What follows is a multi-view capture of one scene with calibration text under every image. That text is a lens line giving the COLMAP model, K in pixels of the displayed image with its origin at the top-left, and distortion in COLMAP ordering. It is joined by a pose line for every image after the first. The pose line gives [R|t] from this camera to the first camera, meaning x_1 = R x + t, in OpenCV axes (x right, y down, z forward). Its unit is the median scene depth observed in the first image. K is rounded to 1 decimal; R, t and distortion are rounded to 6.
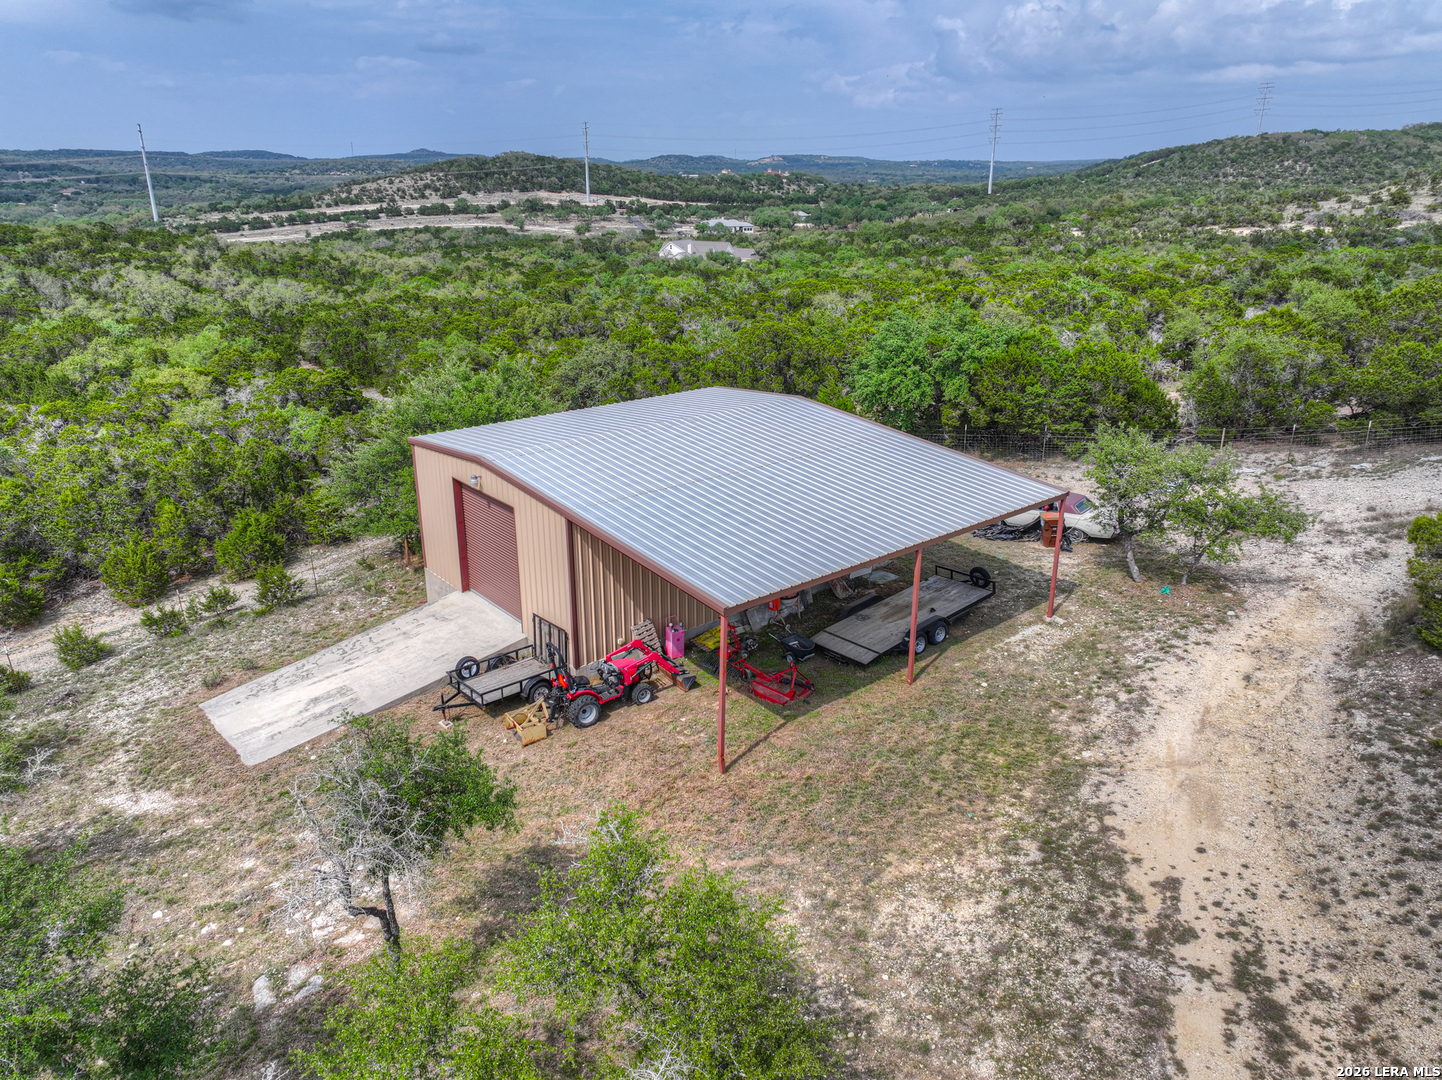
lens RADIAL K [[1014.0, 0, 719.3], [0, 1014.0, 534.1], [0, 0, 1]] dist [-0.009346, 0.029536]
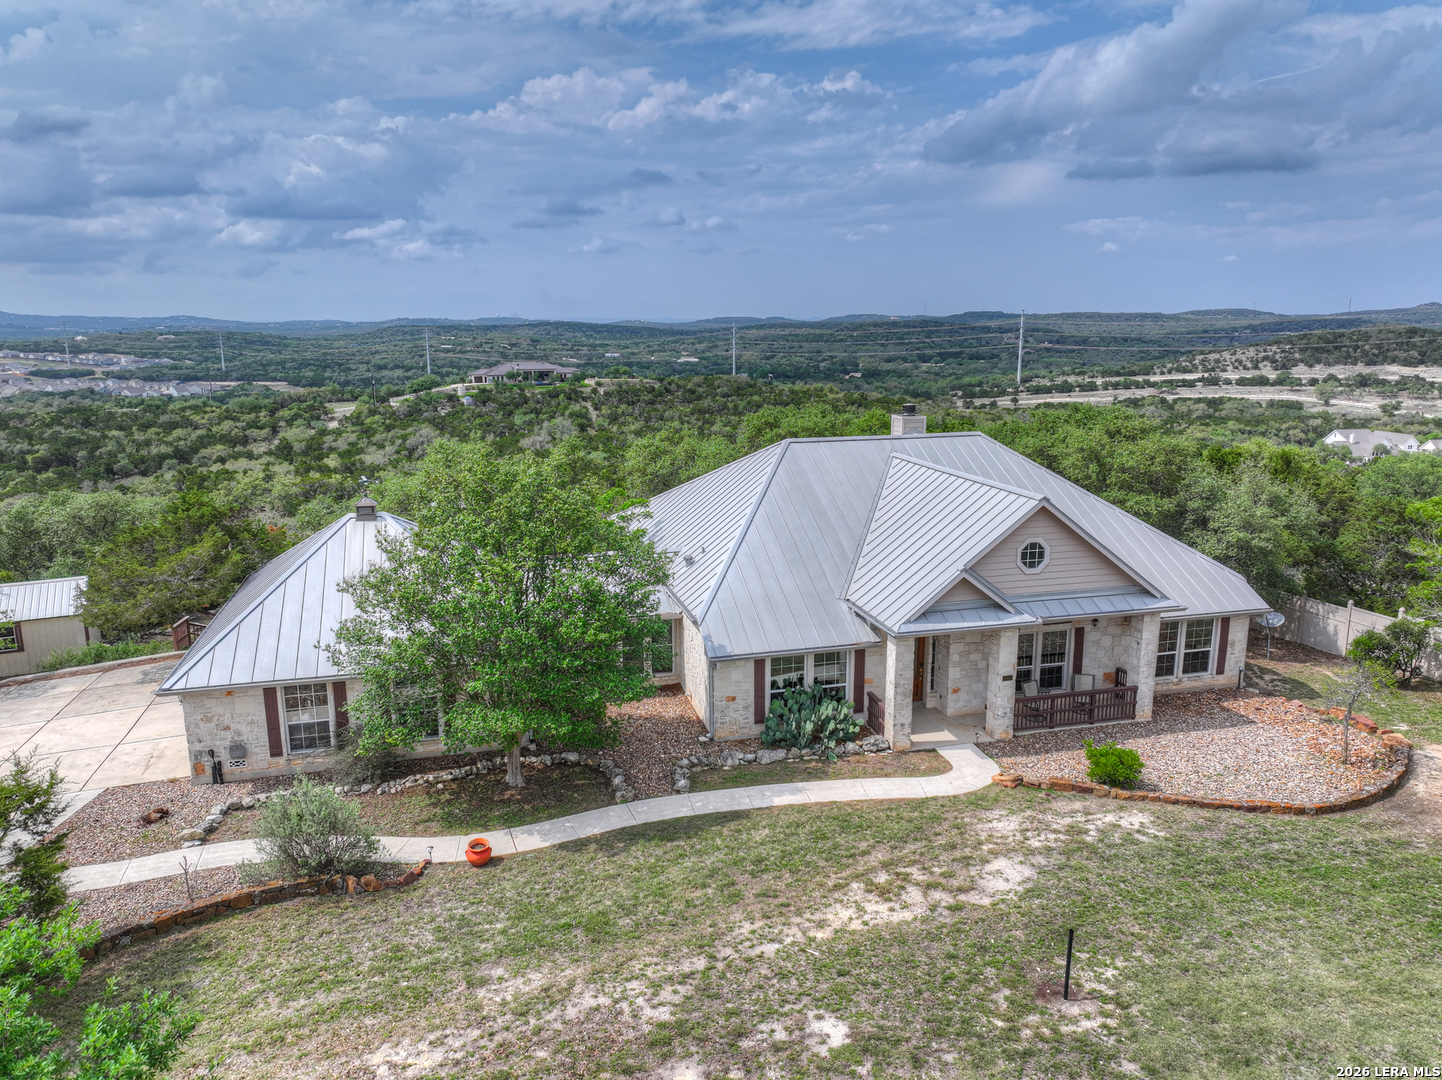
lens RADIAL K [[1014.0, 0, 719.3], [0, 1014.0, 534.1], [0, 0, 1]] dist [-0.009346, 0.029536]
pose [[0.627958, 0.155820, -0.762488, 2.694561], [-0.260310, 0.965374, -0.017100, -0.055056], [0.733422, 0.209222, 0.646776, -0.738455]]
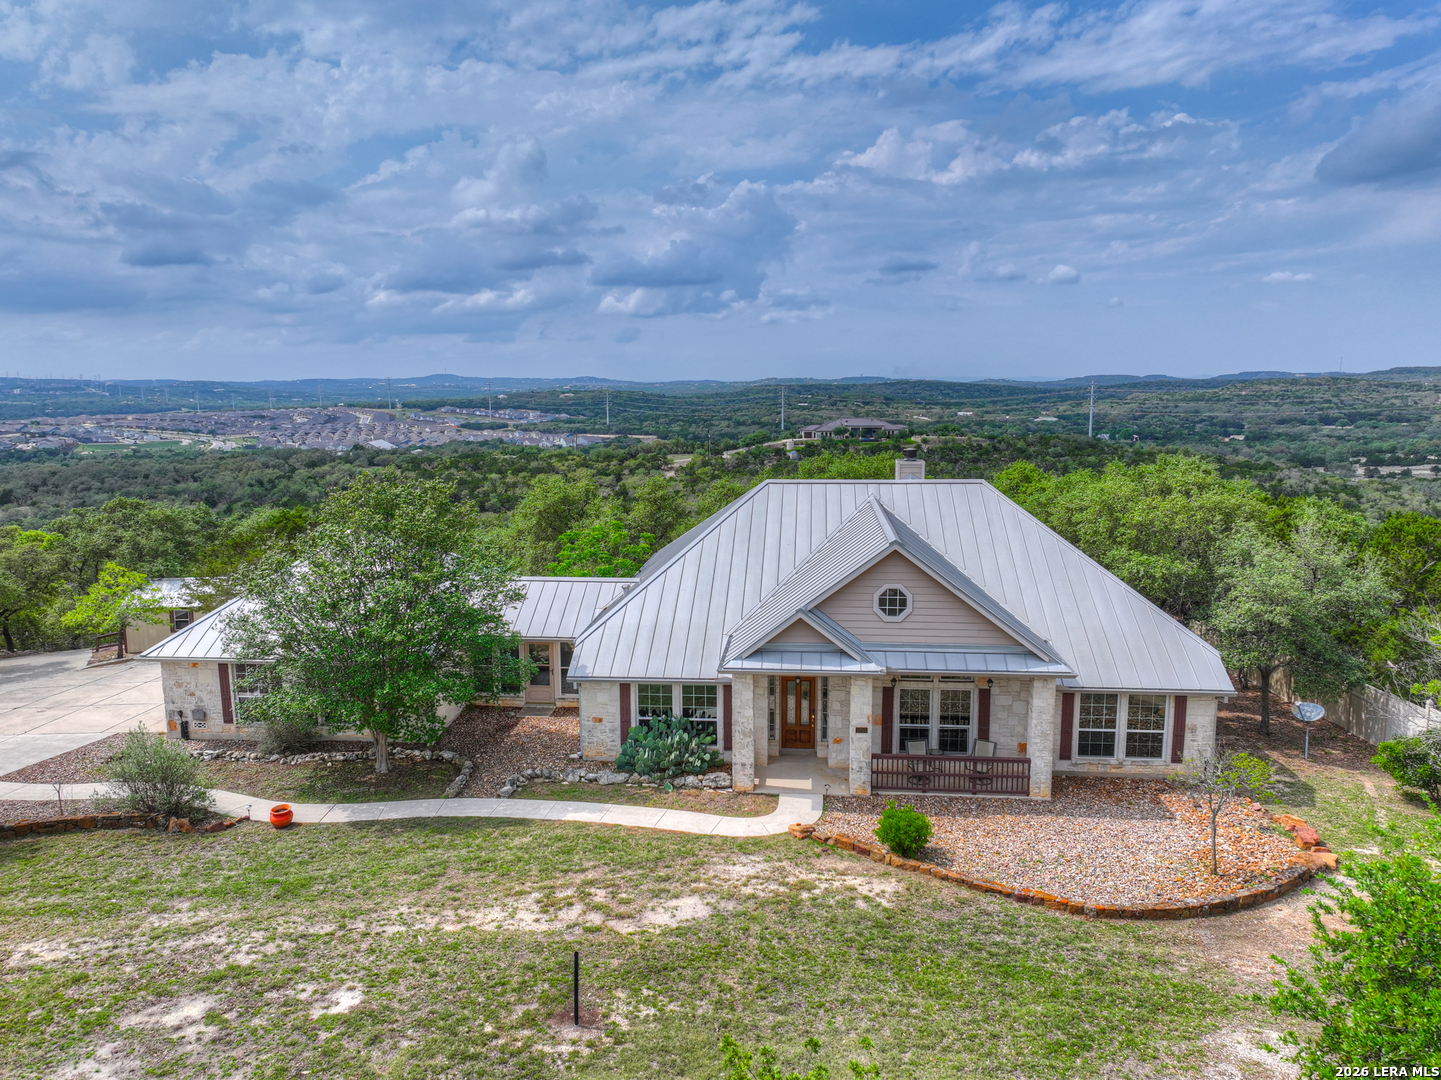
lens RADIAL K [[1013.3, 0, 718.8], [0, 1013.3, 534.1], [0, 0, 1]] dist [-0.009346, 0.029536]
pose [[0.322564, 0.136180, -0.936700, 2.848239], [-0.315392, 0.948509, 0.029287, -0.122818], [0.892457, 0.285981, 0.348905, -0.509936]]
